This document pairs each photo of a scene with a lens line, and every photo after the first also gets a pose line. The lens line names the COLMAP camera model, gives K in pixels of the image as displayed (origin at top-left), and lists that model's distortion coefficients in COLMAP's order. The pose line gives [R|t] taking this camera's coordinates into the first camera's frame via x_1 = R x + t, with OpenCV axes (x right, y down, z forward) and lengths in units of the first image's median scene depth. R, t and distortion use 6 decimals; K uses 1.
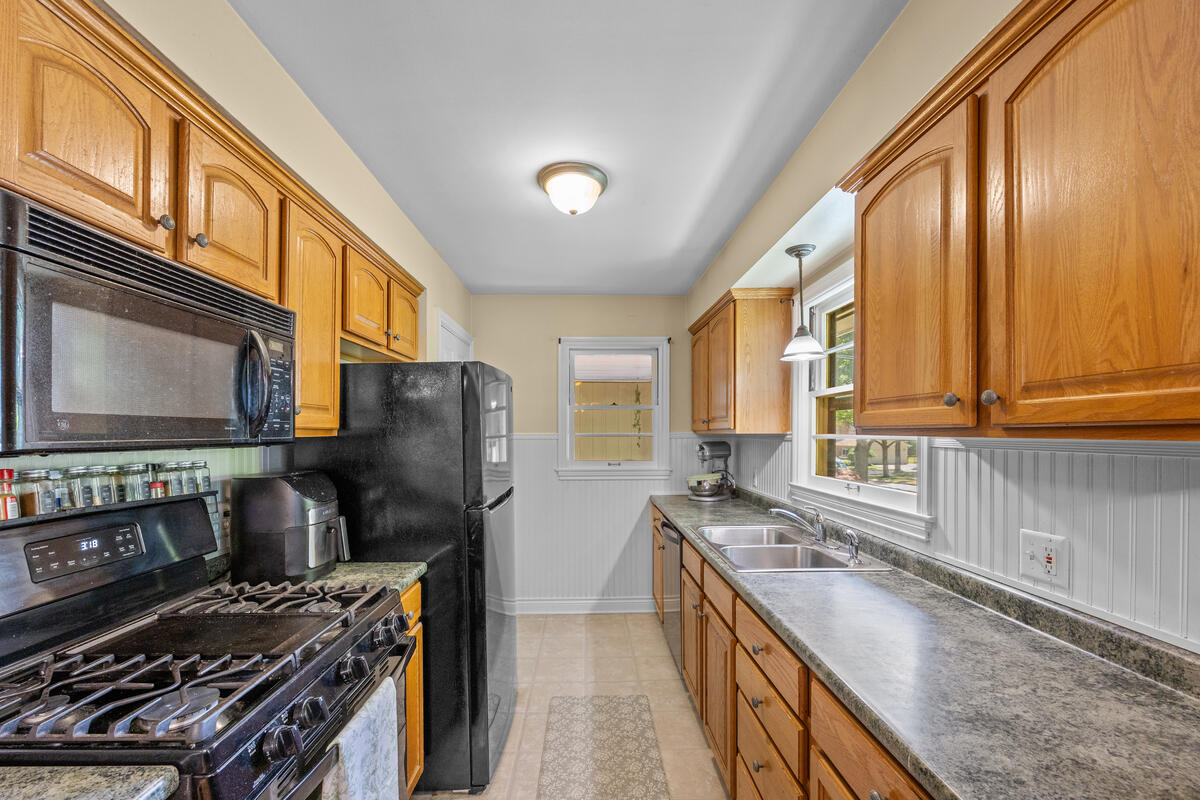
lens RADIAL K [[490.1, 0, 599.0], [0, 490.1, 434.2], [0, 0, 1]] dist [0.000611, 0.000168]
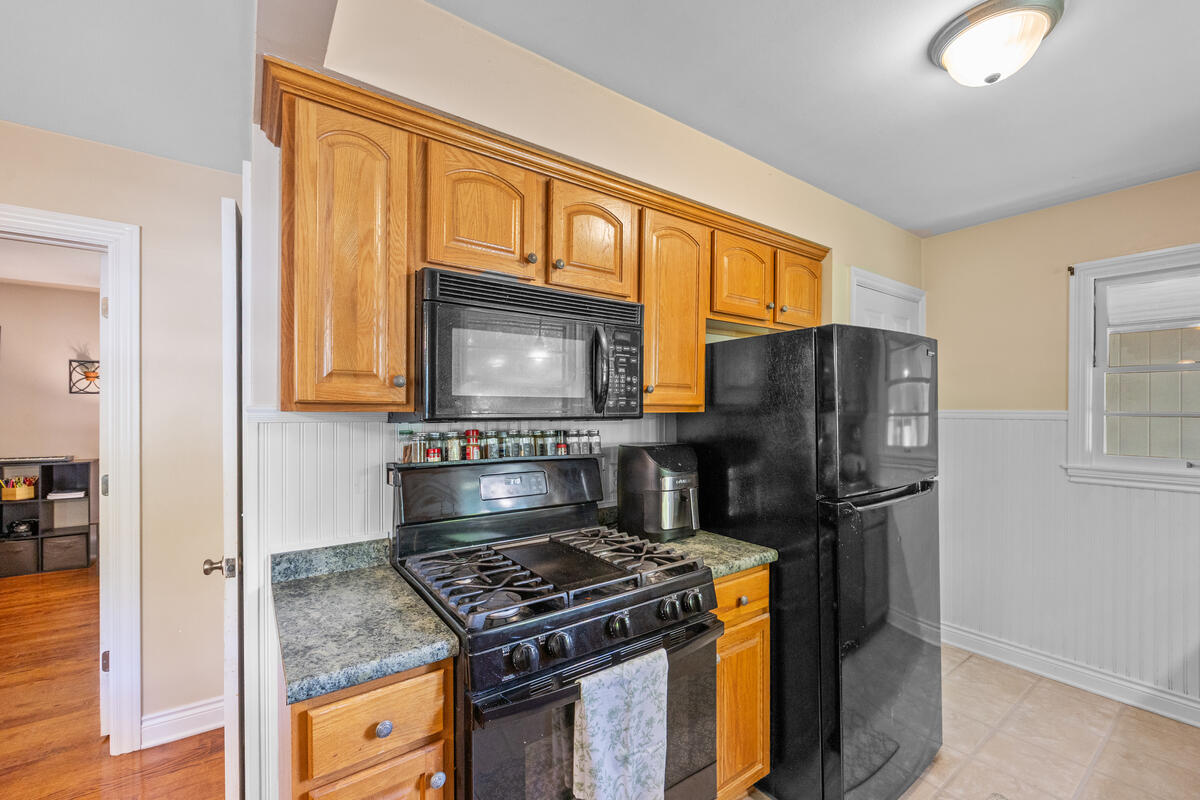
lens RADIAL K [[493.4, 0, 599.6], [0, 493.4, 410.2], [0, 0, 1]] dist [-0.002149, -0.000113]
pose [[0.563639, 0.004948, -0.826006, 0.263129], [-0.006026, 0.999980, 0.001878, -0.000806], [0.825999, 0.003919, 0.563658, 0.243186]]
